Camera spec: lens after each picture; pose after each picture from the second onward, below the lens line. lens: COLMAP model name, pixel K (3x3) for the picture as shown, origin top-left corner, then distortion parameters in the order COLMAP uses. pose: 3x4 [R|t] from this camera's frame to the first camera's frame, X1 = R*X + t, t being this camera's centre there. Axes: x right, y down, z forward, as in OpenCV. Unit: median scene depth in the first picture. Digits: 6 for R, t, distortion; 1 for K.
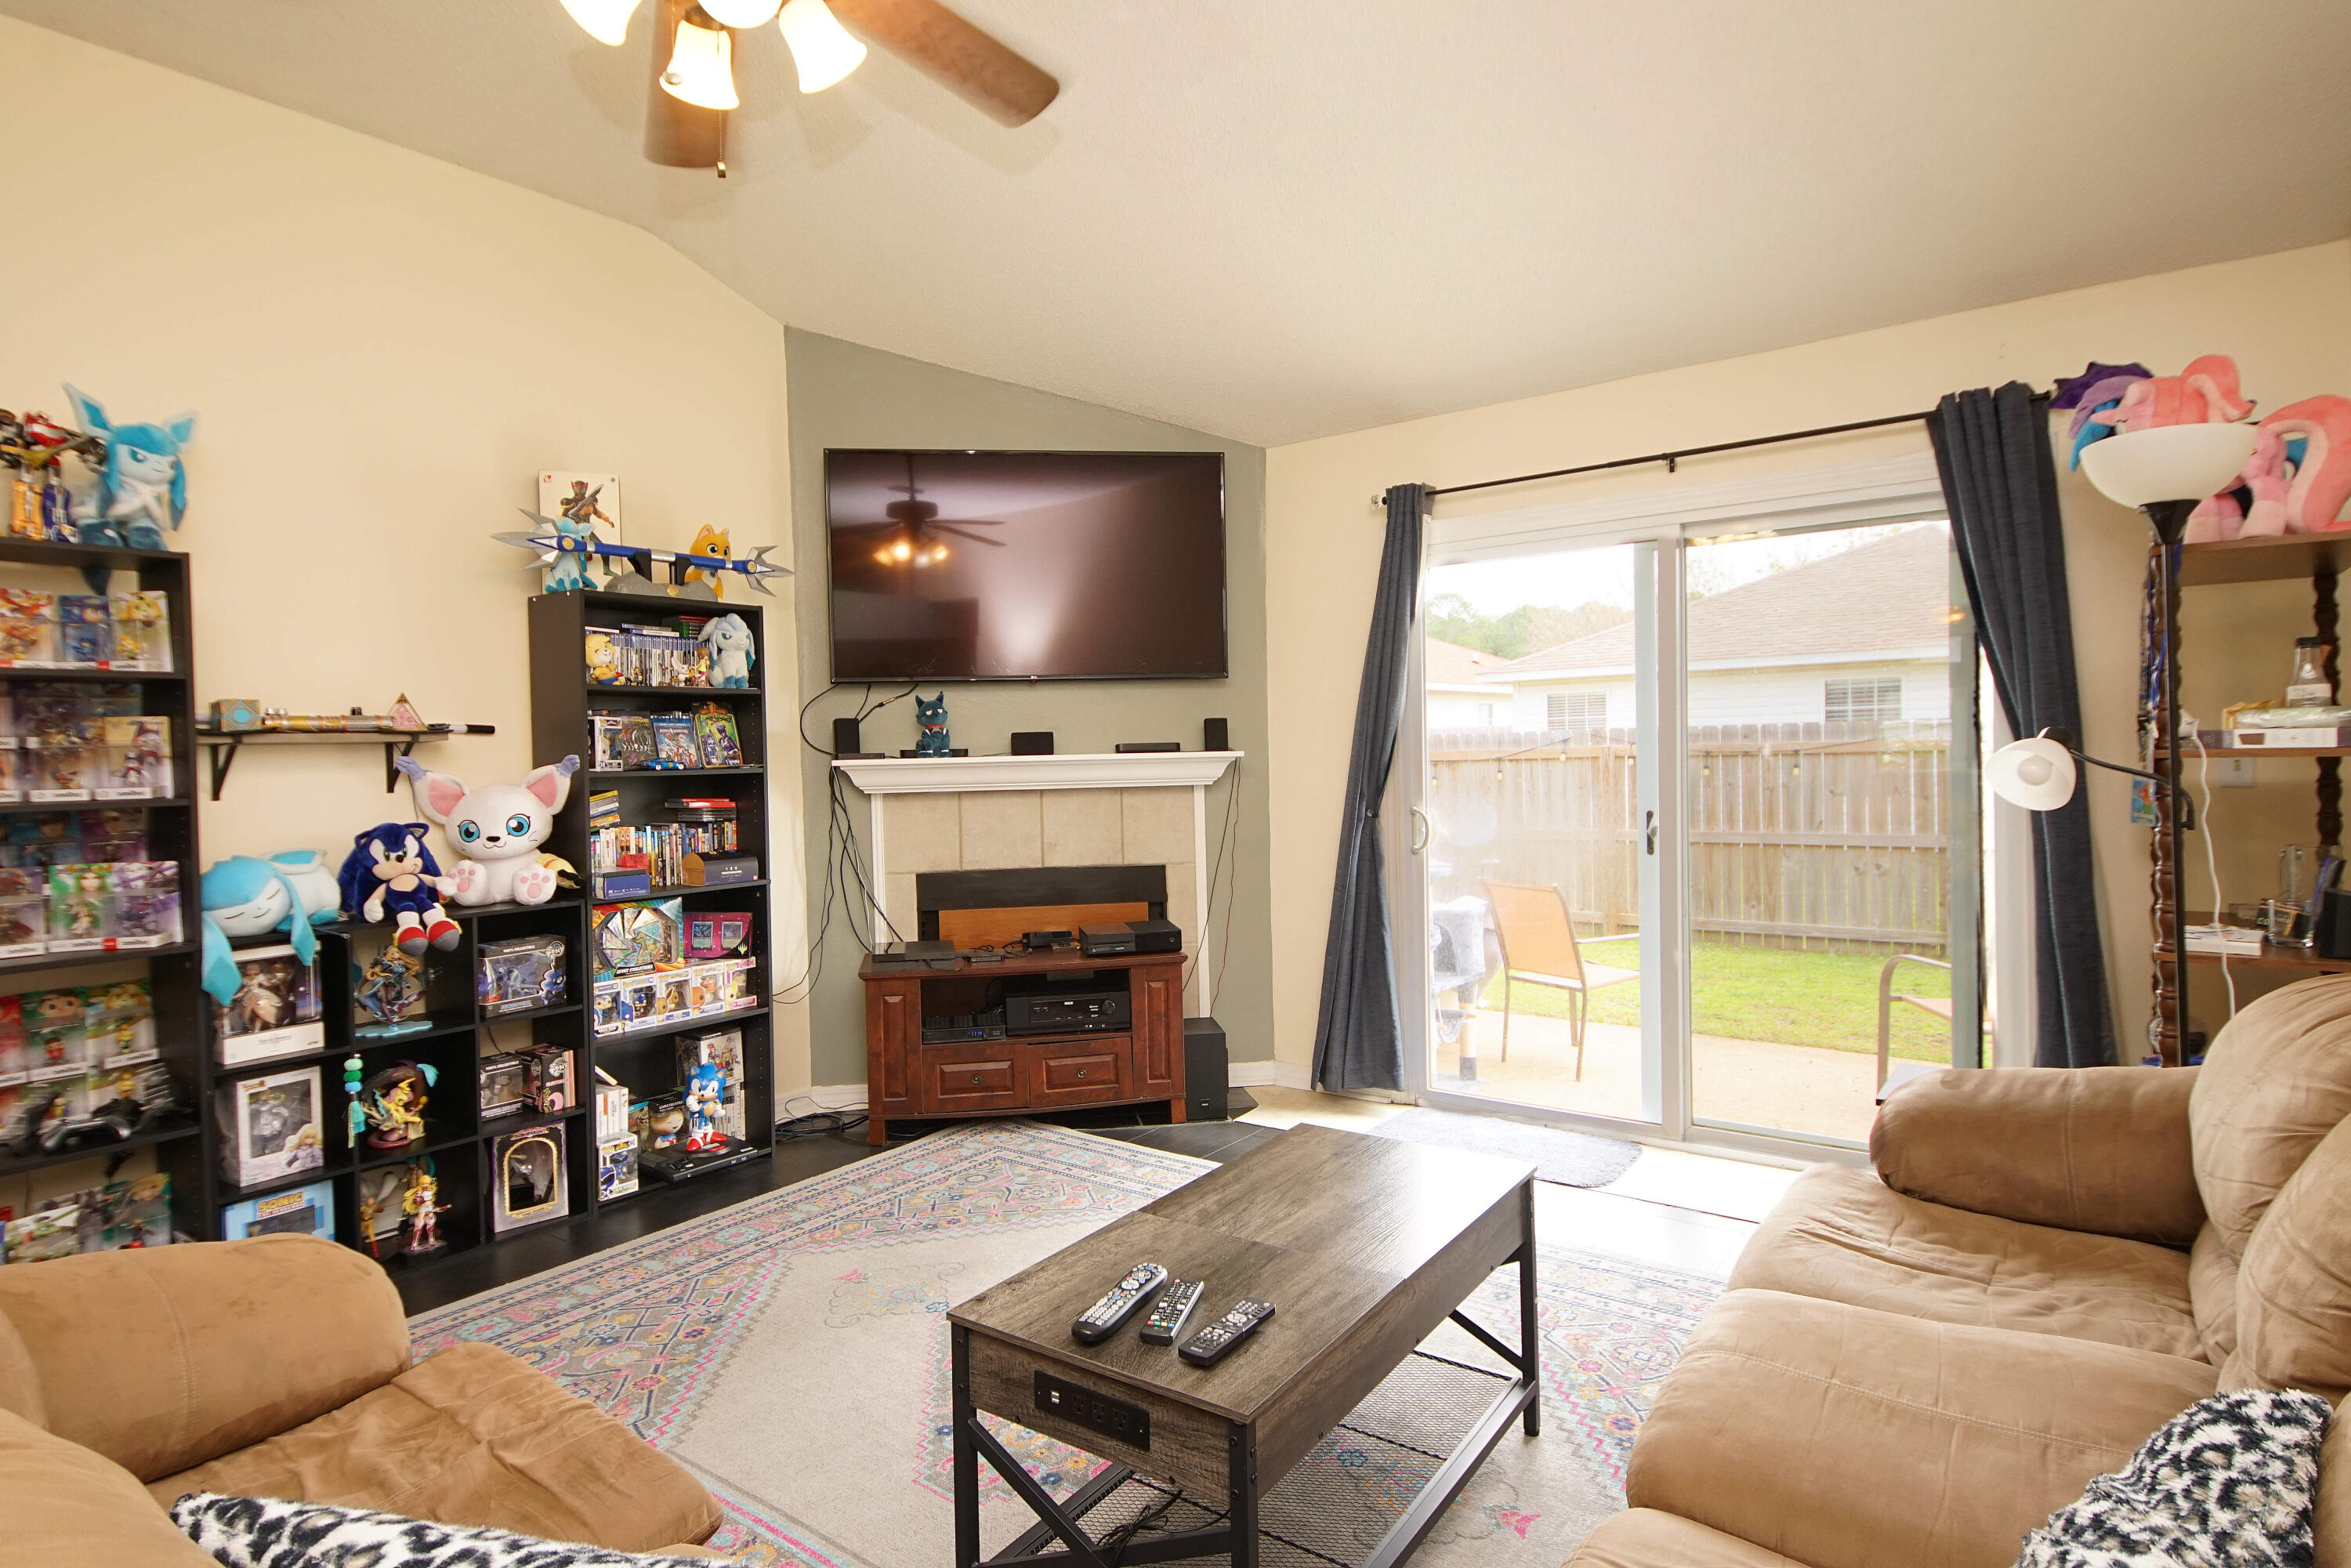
lens RADIAL K [[1254.9, 0, 1150.6], [0, 1254.9, 772.3], [0, 0, 1]] dist [0.039507, -0.039080]
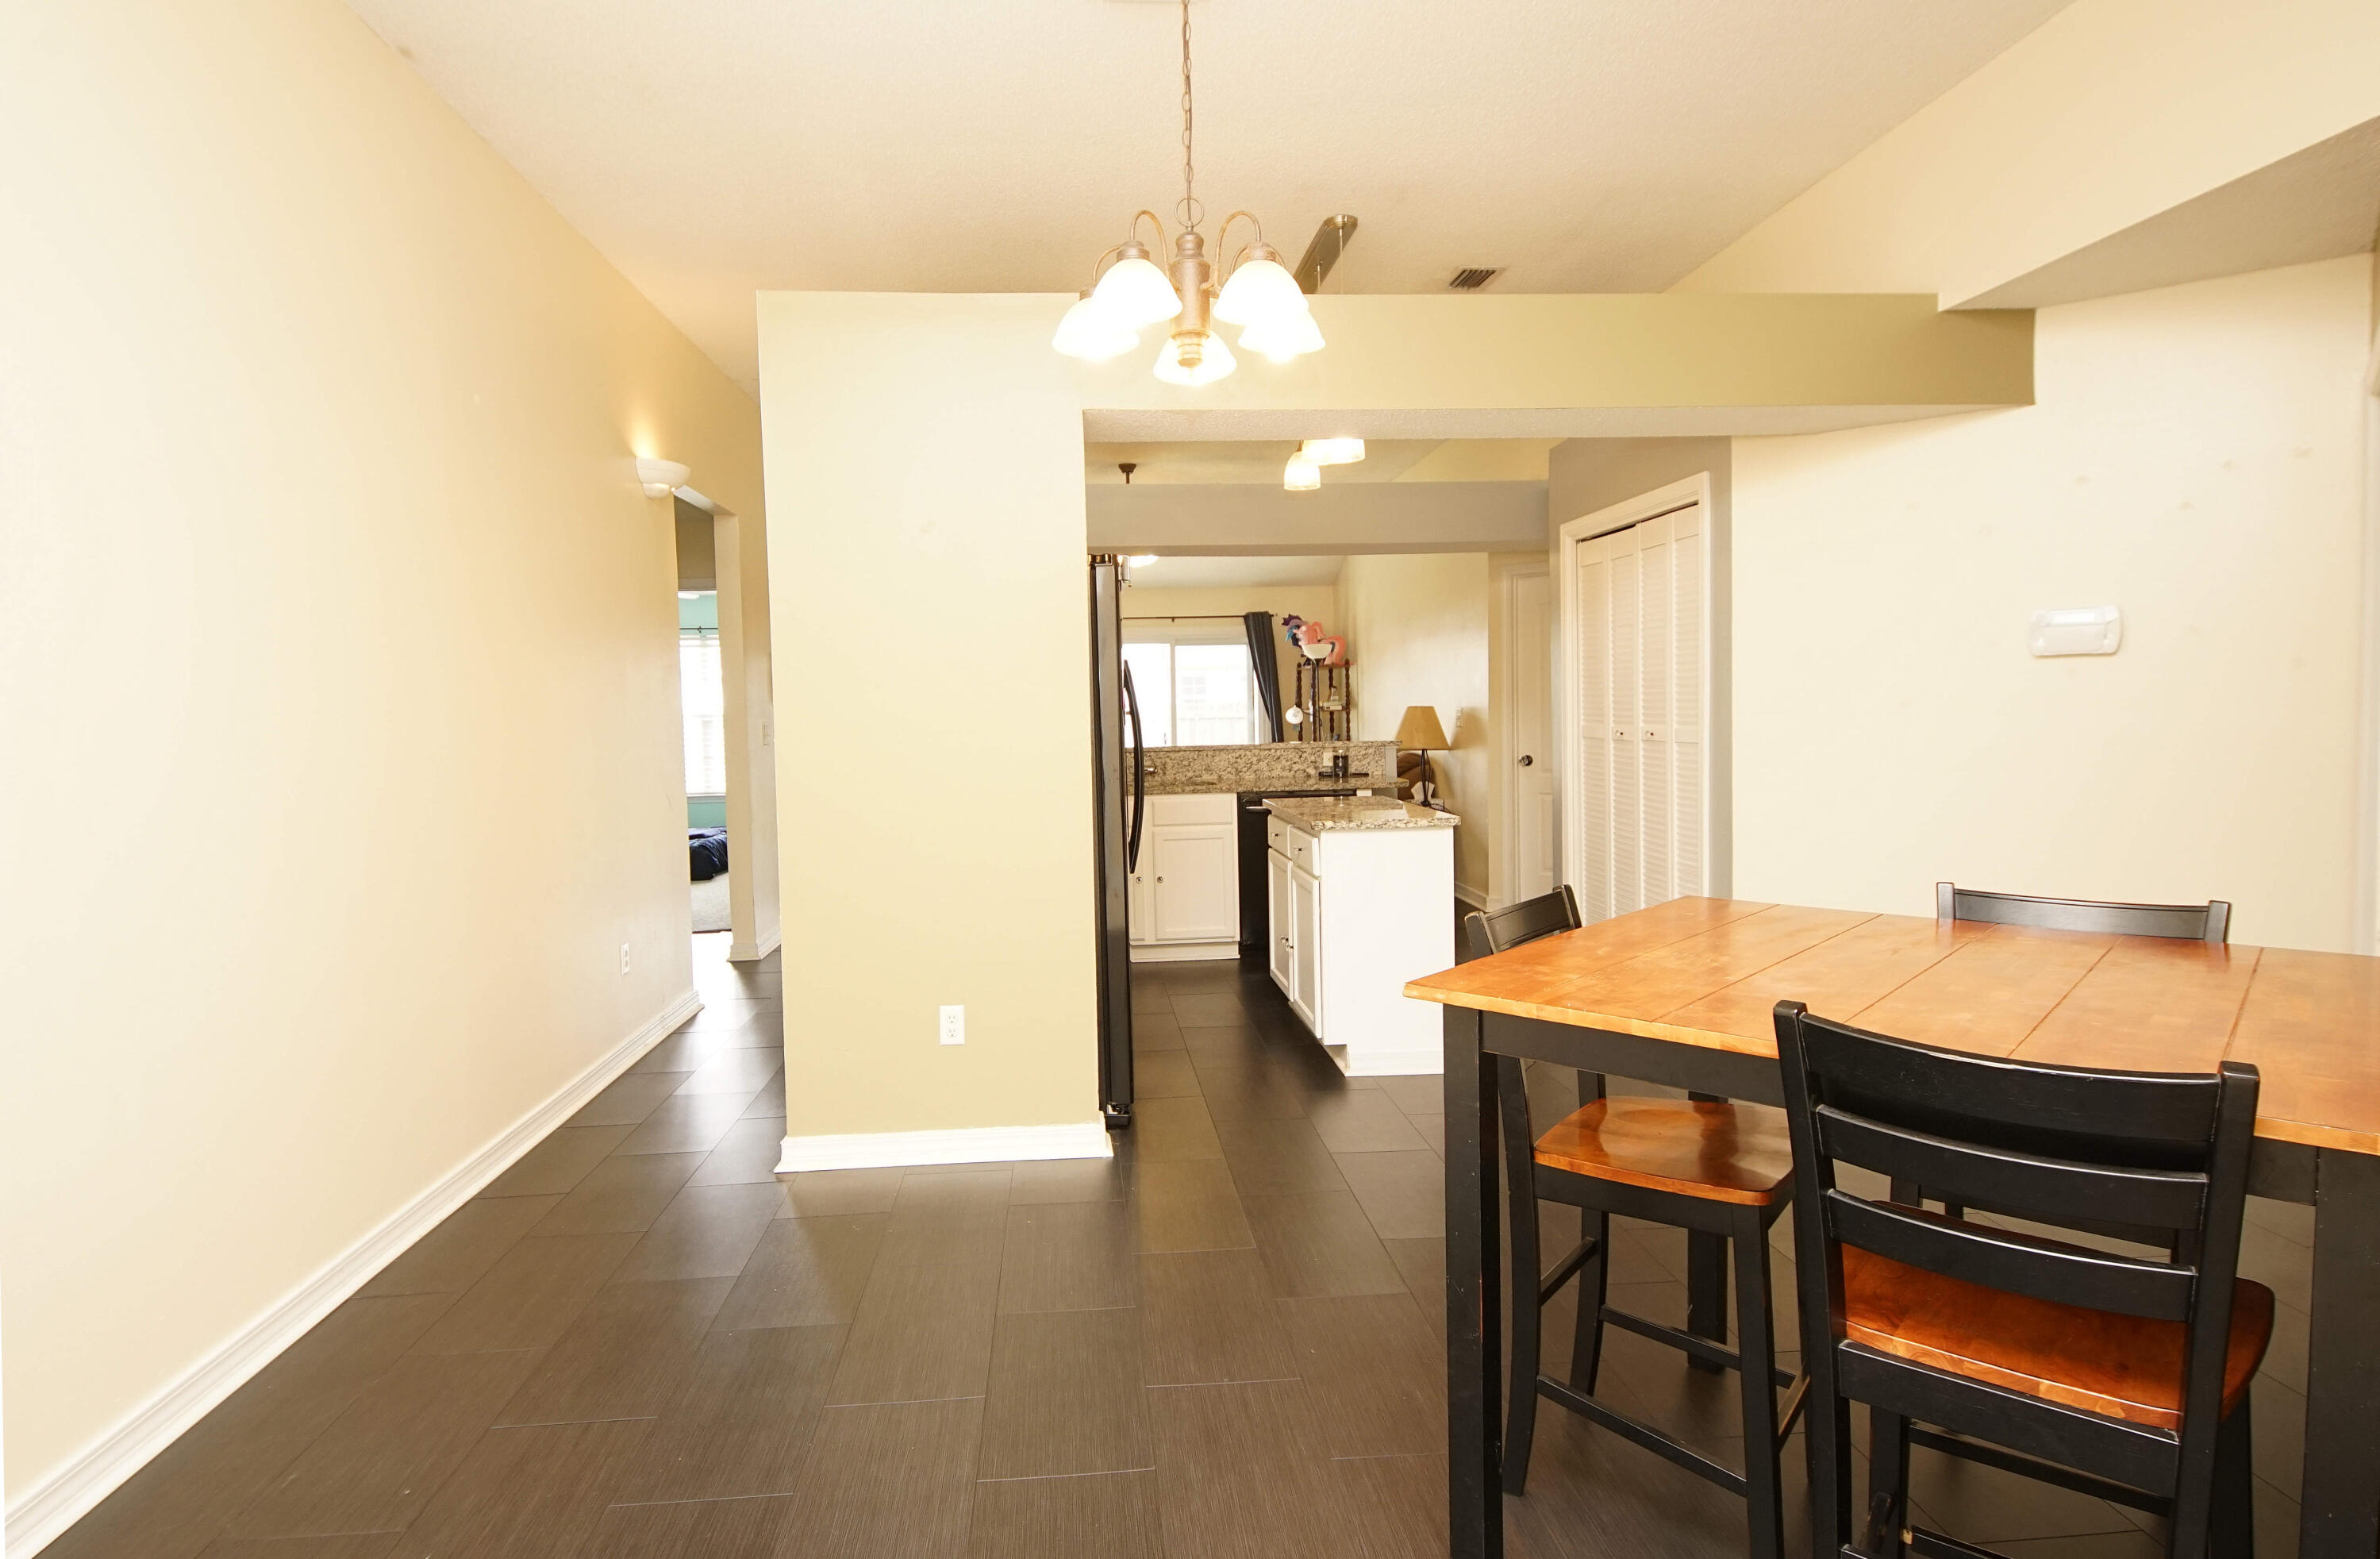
lens RADIAL K [[1284.2, 0, 1144.4], [0, 1284.2, 770.6], [0, 0, 1]] dist [0.004677, -0.000289]
pose [[0.753836, -0.021825, 0.656700, -1.638472], [0.015364, 0.999760, 0.015590, 0.071907], [-0.656883, -0.001663, 0.753991, -1.266091]]
